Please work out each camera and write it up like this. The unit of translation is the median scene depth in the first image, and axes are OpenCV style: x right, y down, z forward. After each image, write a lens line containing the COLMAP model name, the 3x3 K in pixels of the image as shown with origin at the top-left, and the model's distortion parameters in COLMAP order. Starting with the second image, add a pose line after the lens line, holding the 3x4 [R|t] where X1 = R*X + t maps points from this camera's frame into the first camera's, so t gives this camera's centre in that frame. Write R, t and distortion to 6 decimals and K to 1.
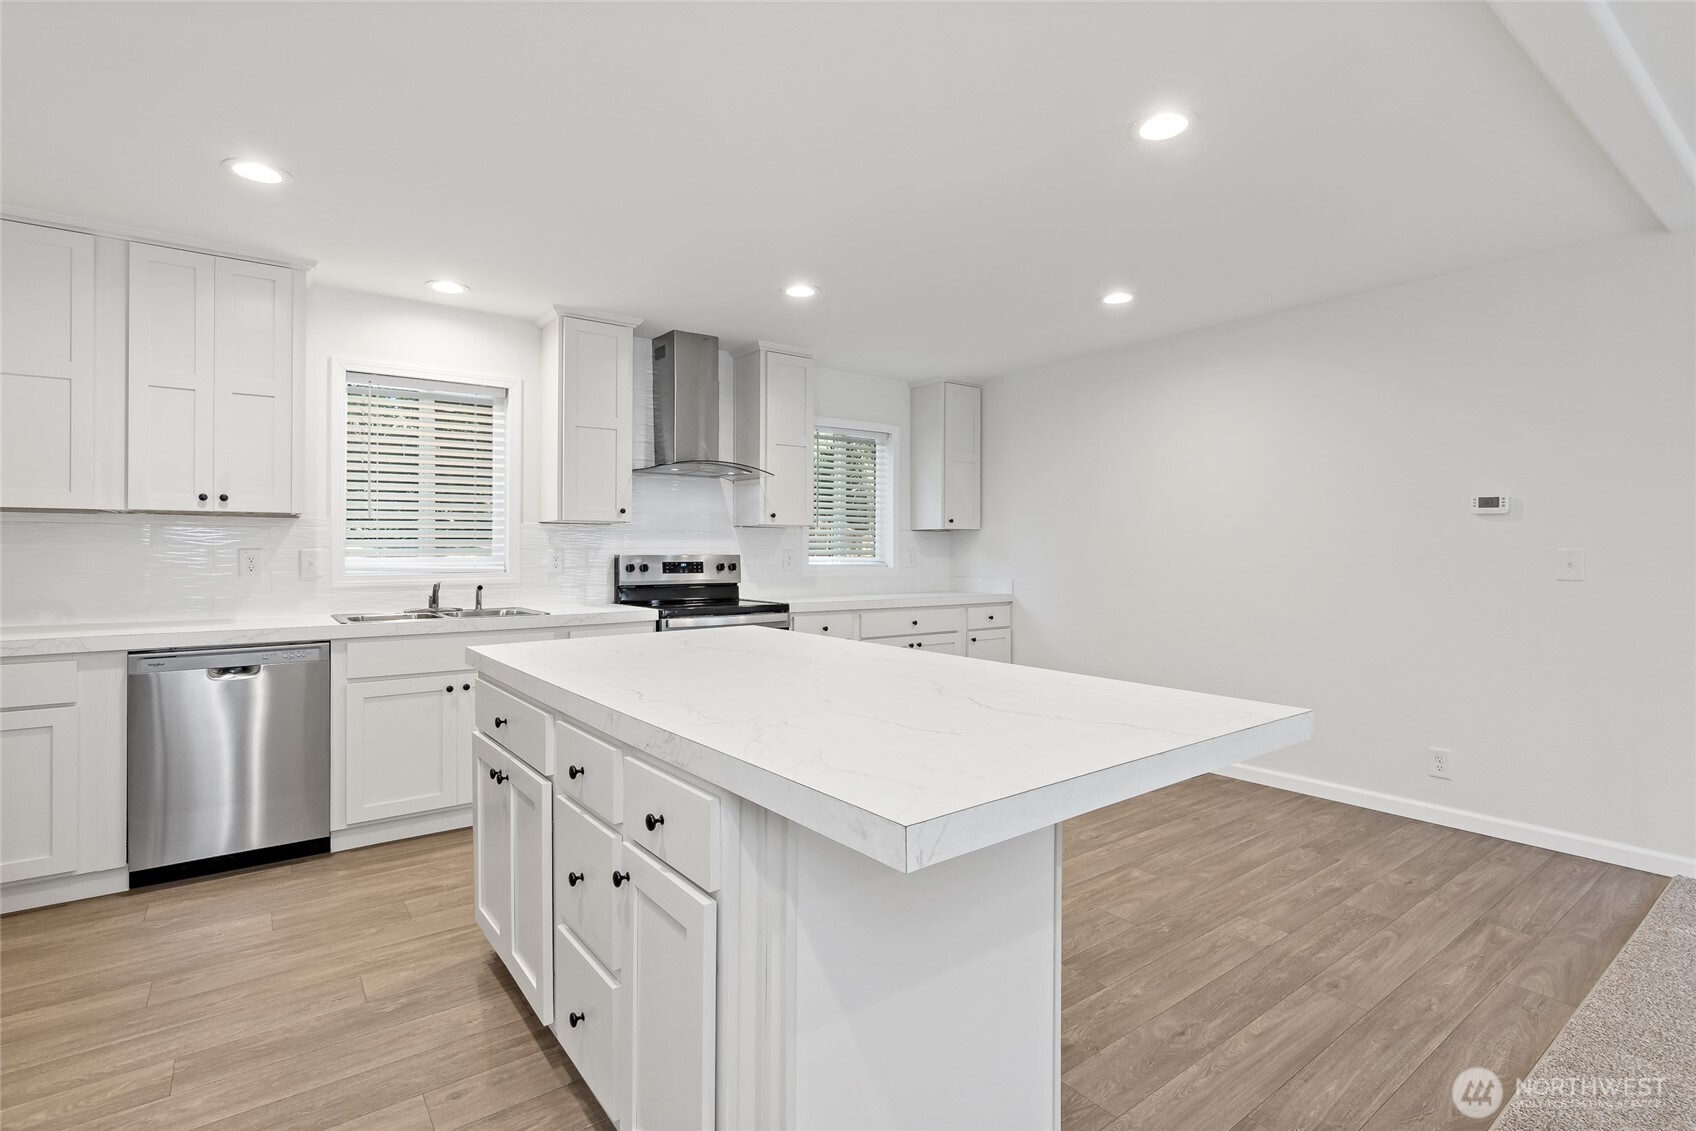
lens RADIAL K [[816.5, 0, 844.6], [0, 816.5, 536.6], [0, 0, 1]] dist [-0.006558, 0.003183]
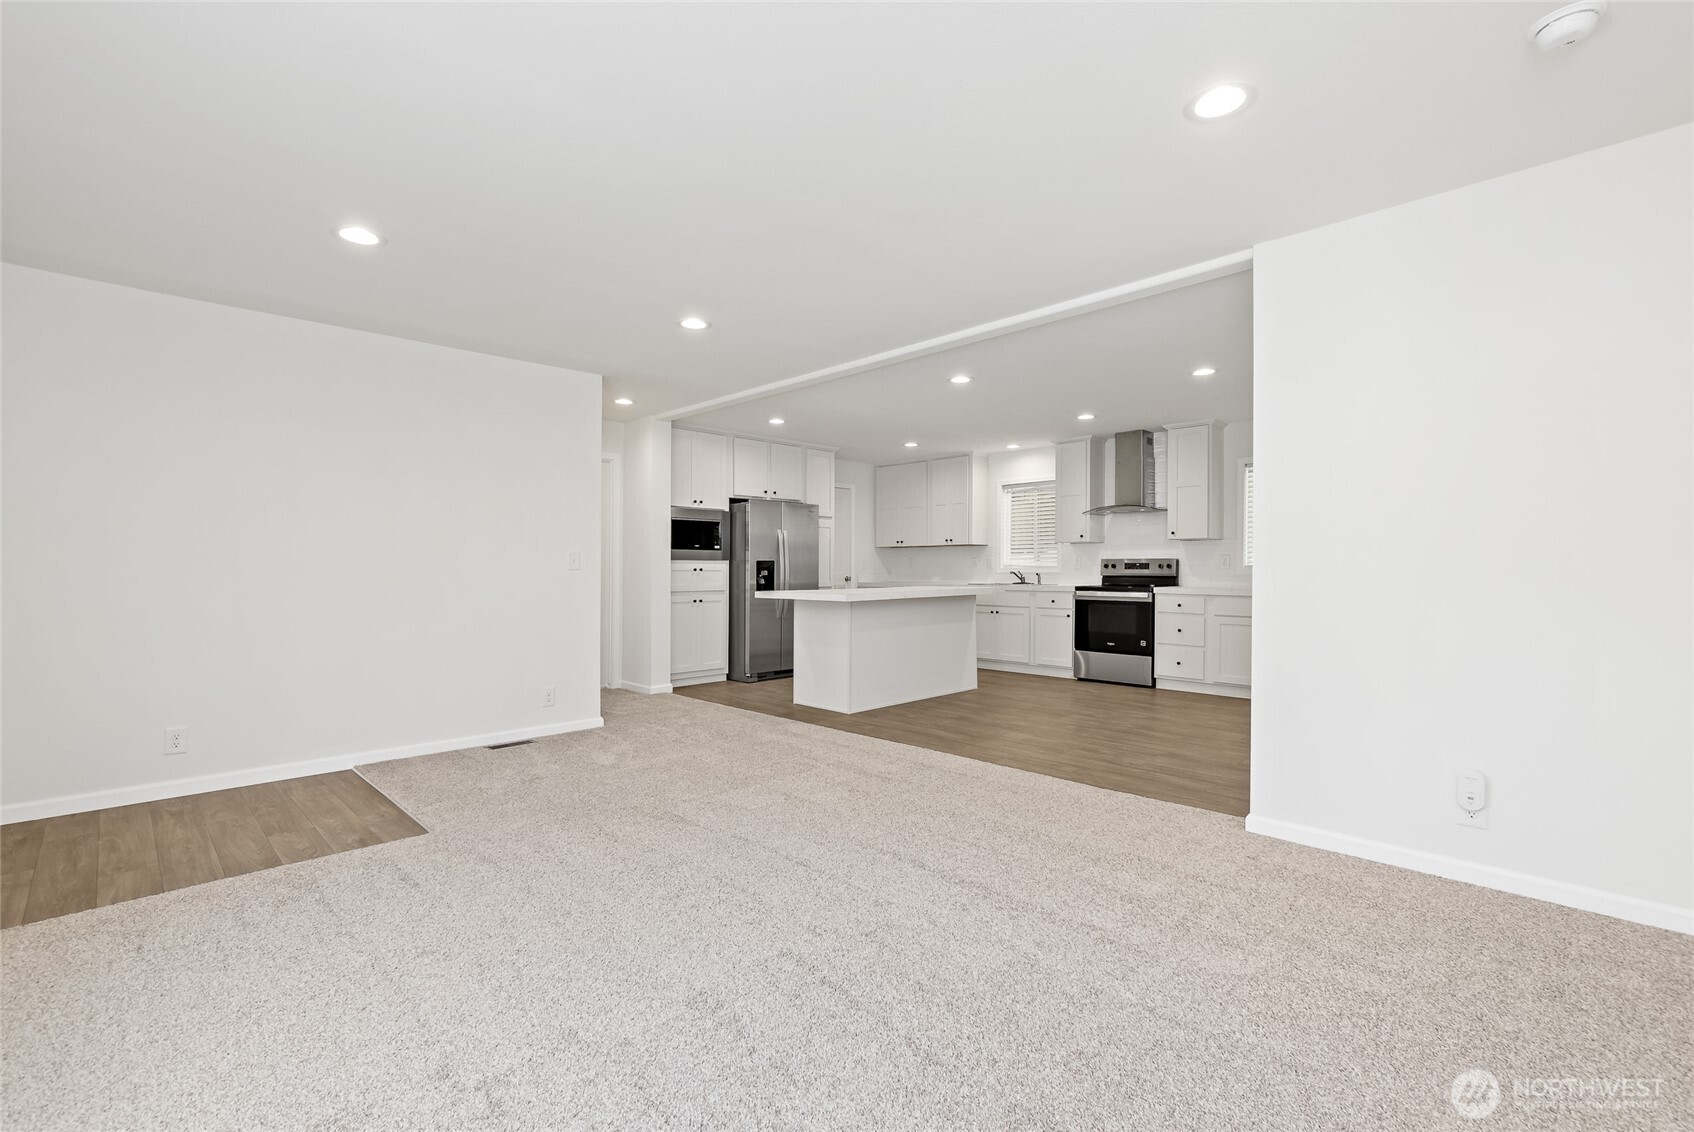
lens RADIAL K [[755.3, 0, 844.5], [0, 755.3, 575.5], [0, 0, 1]] dist [0.007789, -0.000086]
pose [[0.130622, 0.010789, -0.991373, 1.686190], [0.017991, 0.999750, 0.013251, 0.032612], [0.991269, -0.019567, 0.130396, 0.232139]]
